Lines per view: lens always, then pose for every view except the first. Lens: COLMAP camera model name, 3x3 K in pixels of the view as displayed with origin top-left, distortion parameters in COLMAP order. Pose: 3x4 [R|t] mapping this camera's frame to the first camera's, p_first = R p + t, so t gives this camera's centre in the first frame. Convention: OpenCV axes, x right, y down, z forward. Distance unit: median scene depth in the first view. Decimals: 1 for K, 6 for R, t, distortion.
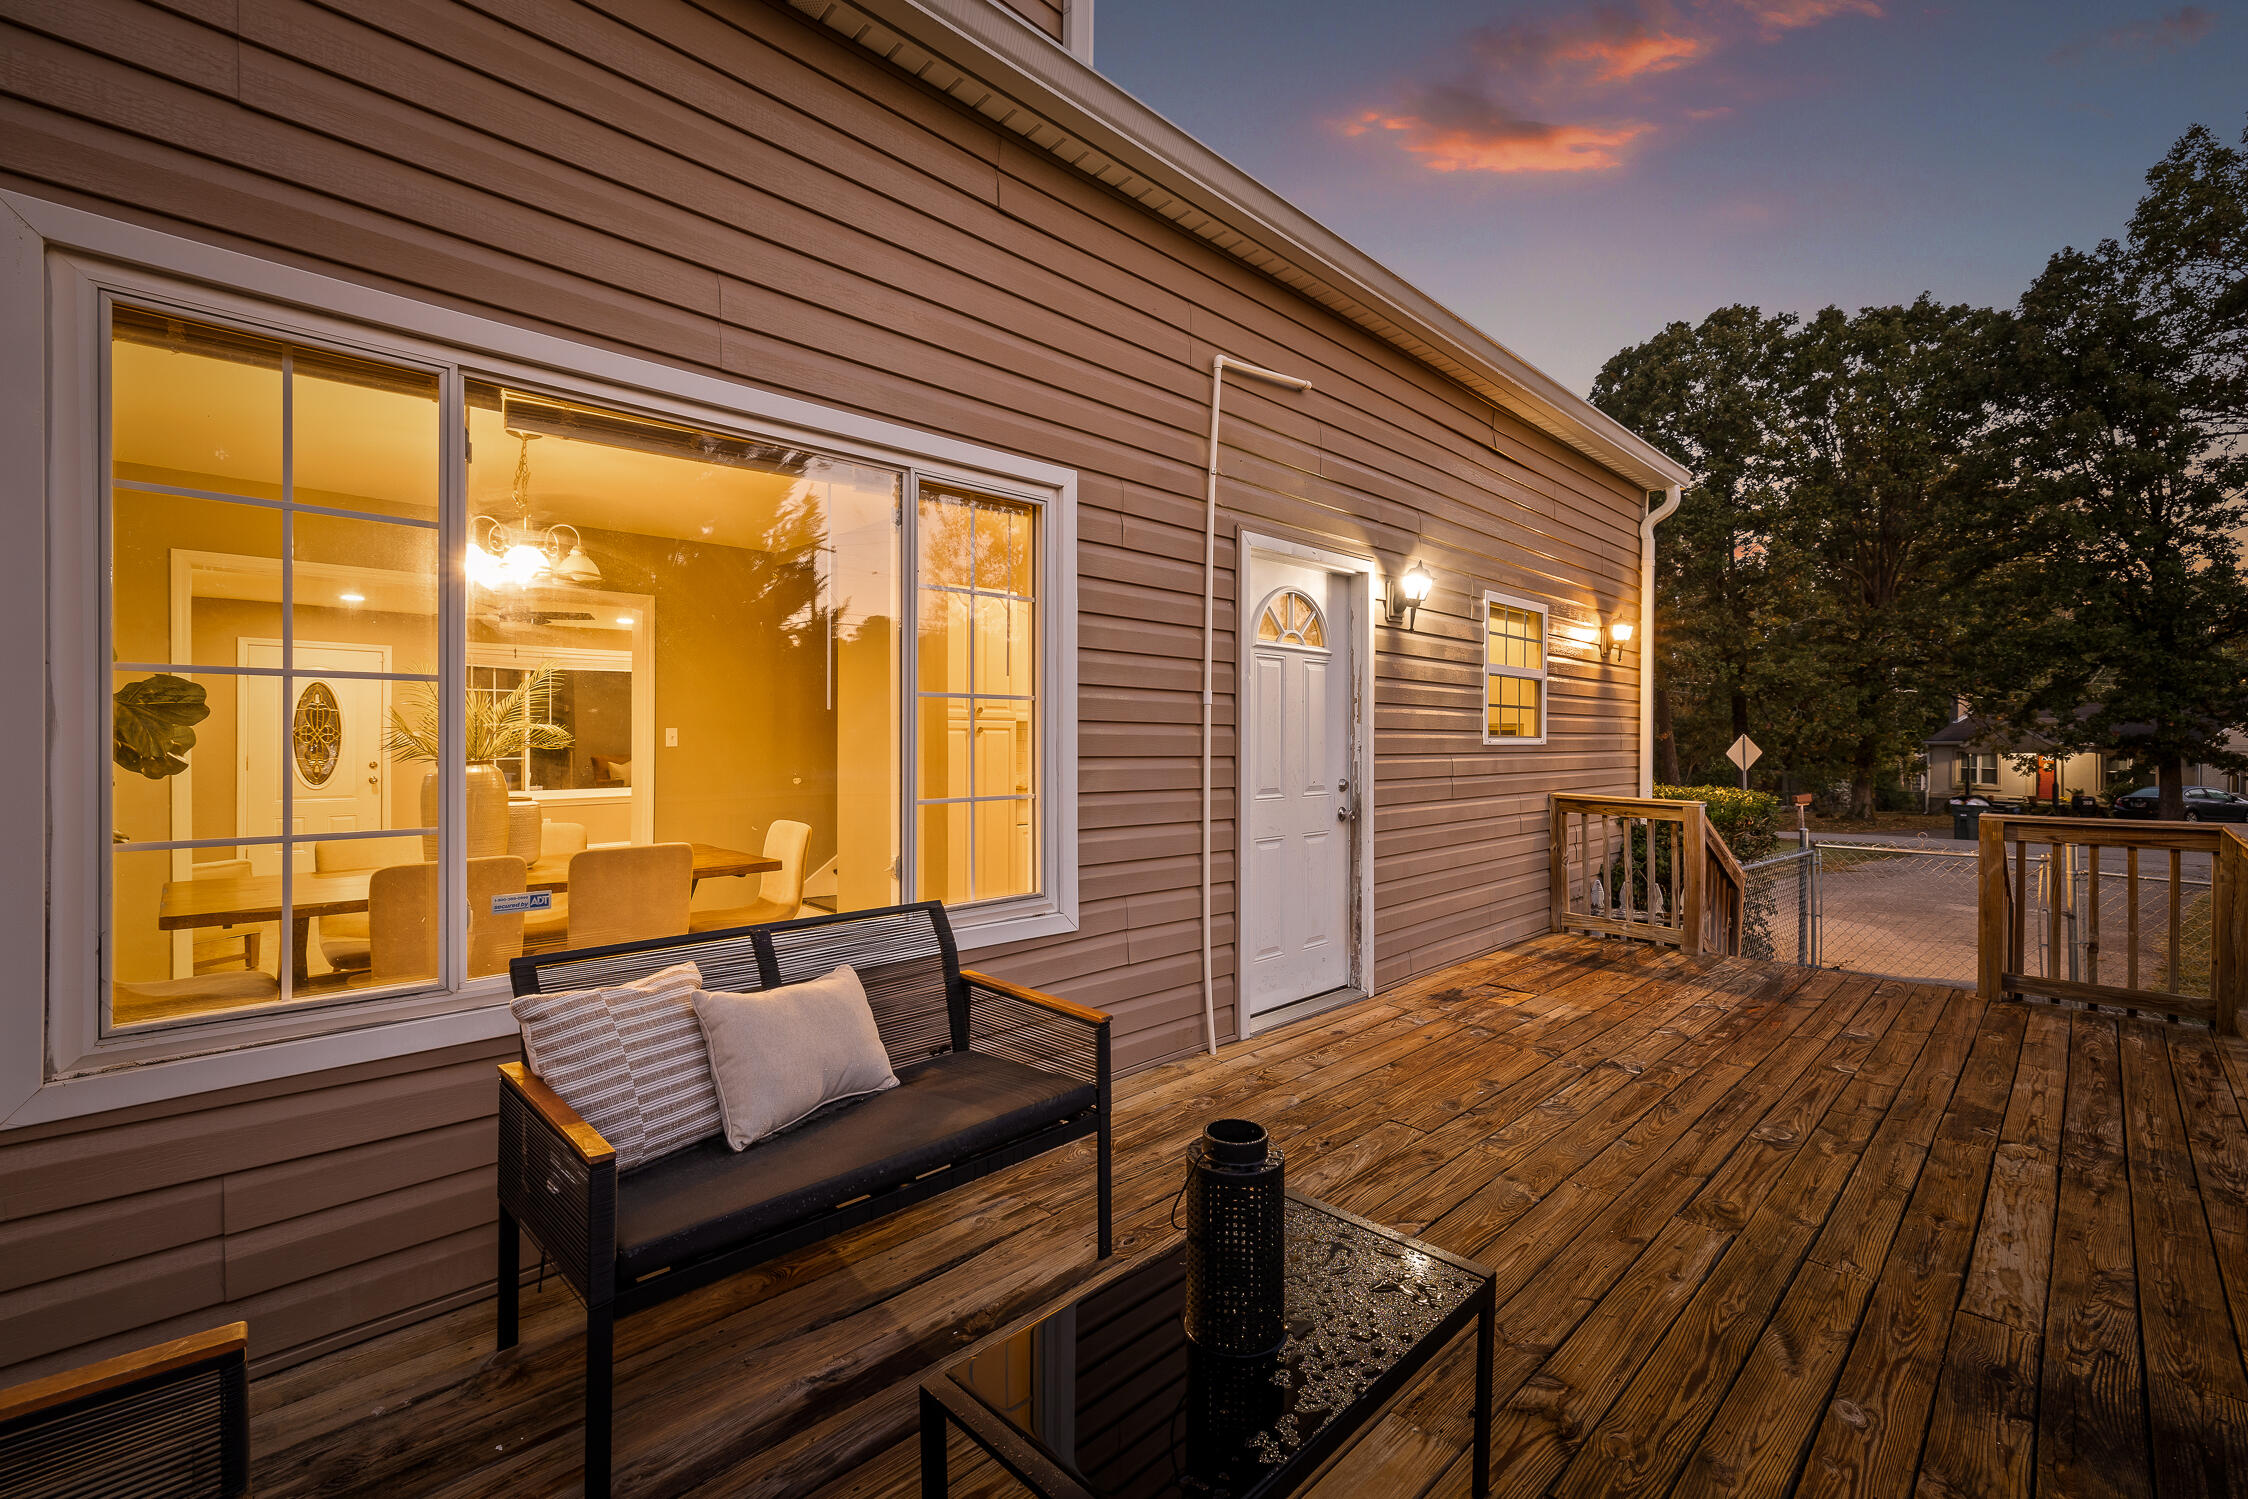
lens RADIAL K [[960.1, 0, 1141.1], [0, 960.1, 746.1], [0, 0, 1]] dist [0.000899, 0.001059]
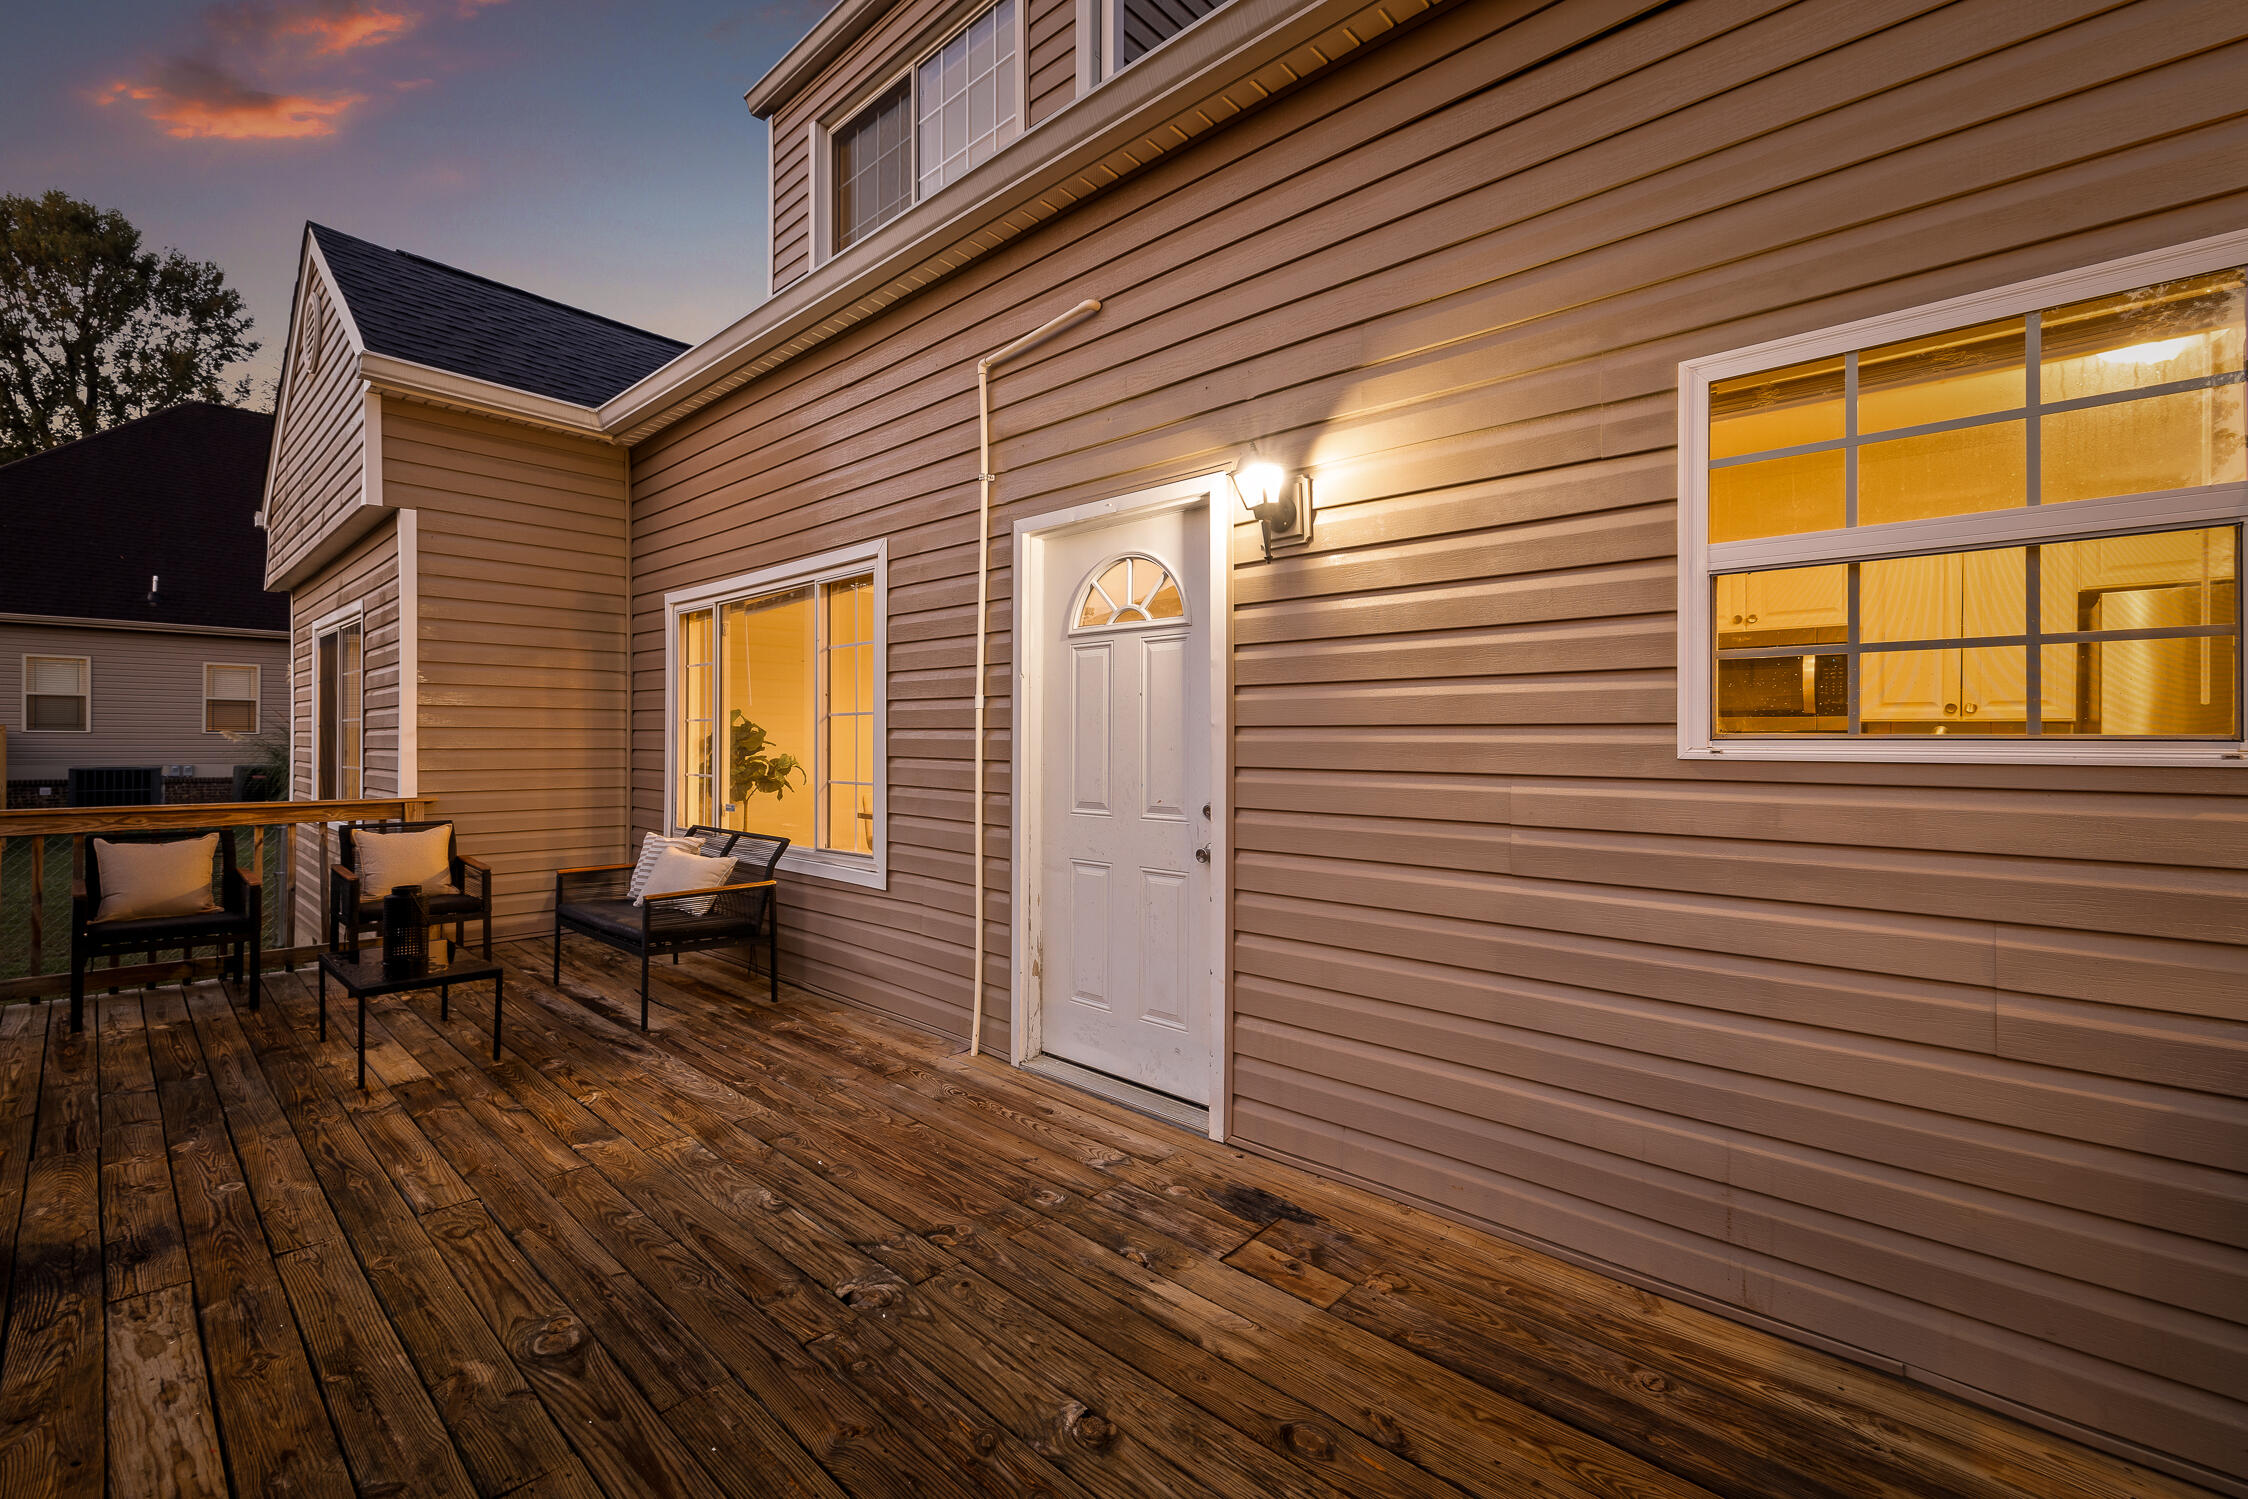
lens RADIAL K [[960.1, 0, 1105.1], [0, 960.1, 739.7], [0, 0, 1]] dist [0.000899, 0.001059]
pose [[0.023831, -0.006283, -0.999696, 0.895415], [-0.011998, 0.999906, -0.006571, -0.004531], [0.999644, 0.012151, 0.023753, 0.913113]]
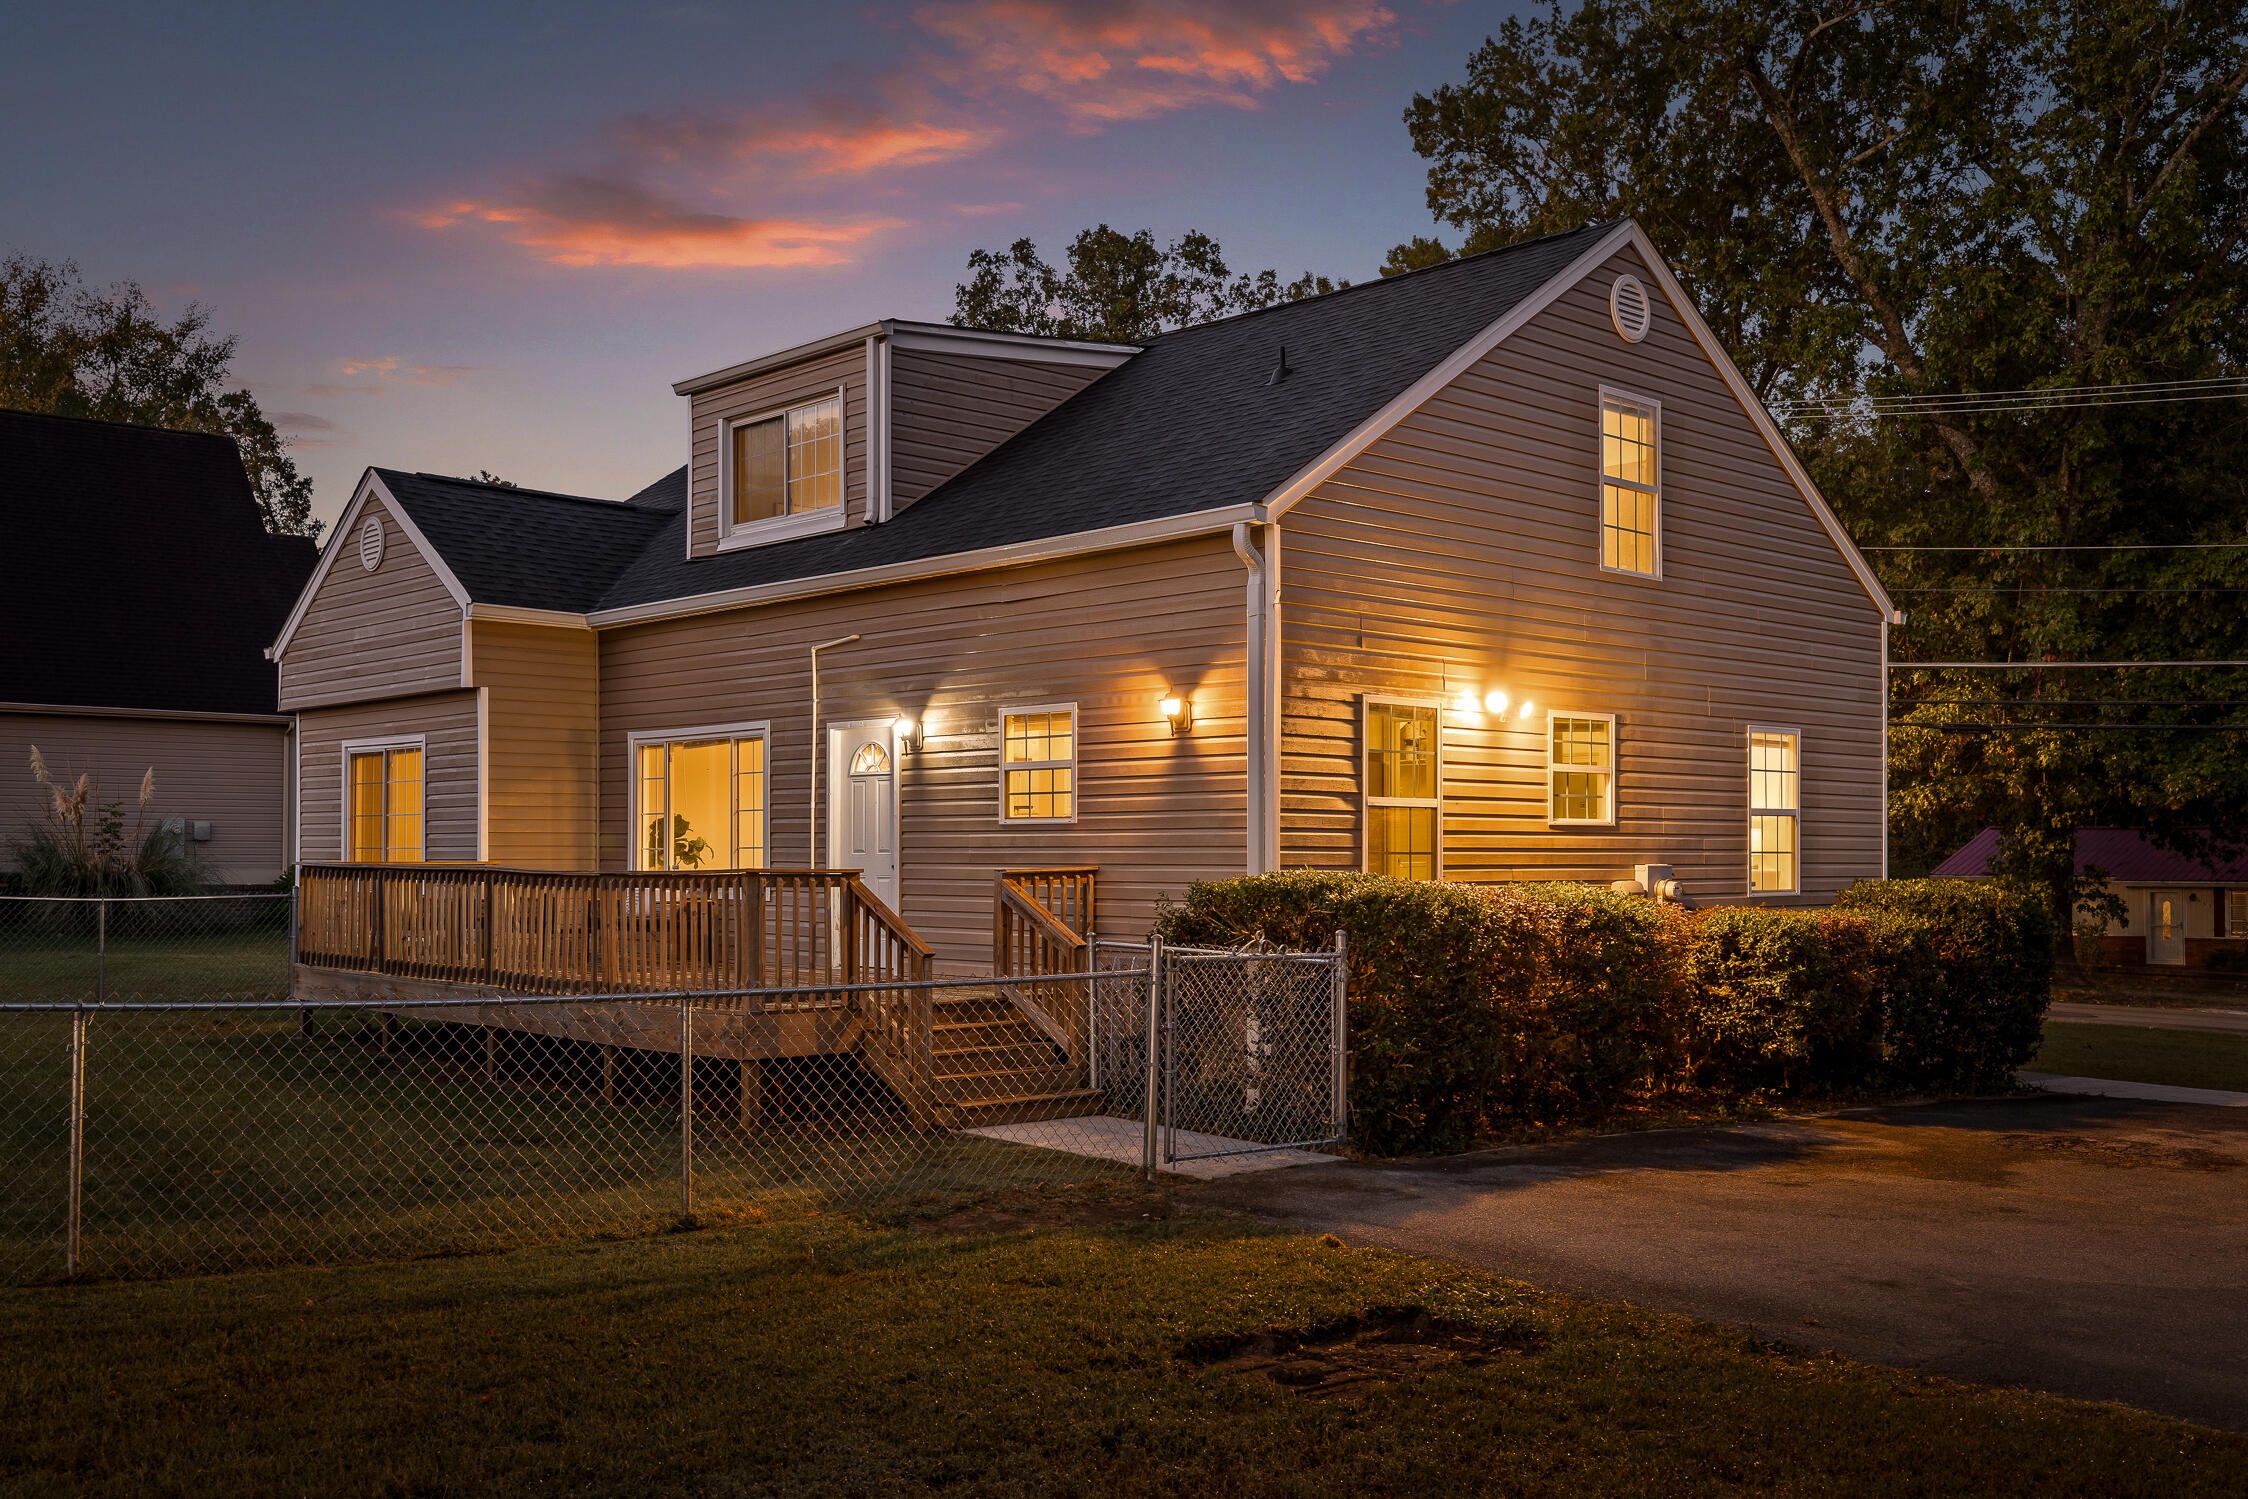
lens RADIAL K [[2127.9, 0, 1123.1], [0, 2127.9, 750.7], [0, 0, 1]] dist [-0.004249, 0.000000]
pose [[-0.035131, -0.049456, -0.998158, 3.973493], [-0.005381, 0.998770, -0.049297, 0.049637], [0.999368, 0.003639, -0.035353, 1.535553]]
